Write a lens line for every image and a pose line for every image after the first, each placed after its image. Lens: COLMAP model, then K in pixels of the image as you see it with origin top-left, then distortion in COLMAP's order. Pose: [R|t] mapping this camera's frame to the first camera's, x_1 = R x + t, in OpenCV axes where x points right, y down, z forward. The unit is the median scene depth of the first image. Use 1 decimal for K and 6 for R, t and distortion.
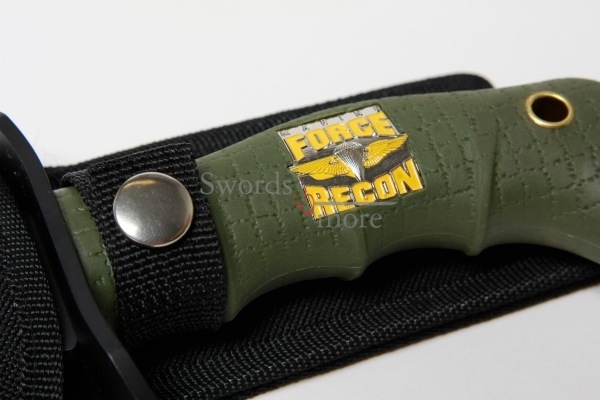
lens RADIAL K [[2837.2, 0, 286.2], [0, 2837.2, 167.4], [0, 0, 1]] dist [0.617397, 0.000000]
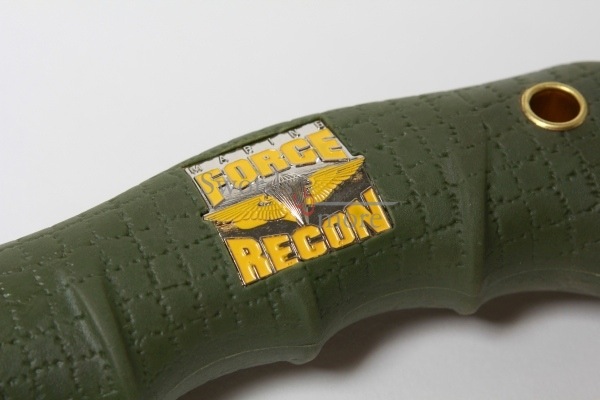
lens RADIAL K [[2837.2, 0, 295.7], [0, 2837.2, 198.9], [0, 0, 1]] dist [0.617397, 0.000000]
pose [[0.996021, -0.088926, 0.005854, 0.020295], [0.088966, 0.996010, -0.007063, 0.002913], [-0.005203, 0.007556, 0.999958, 0.275964]]
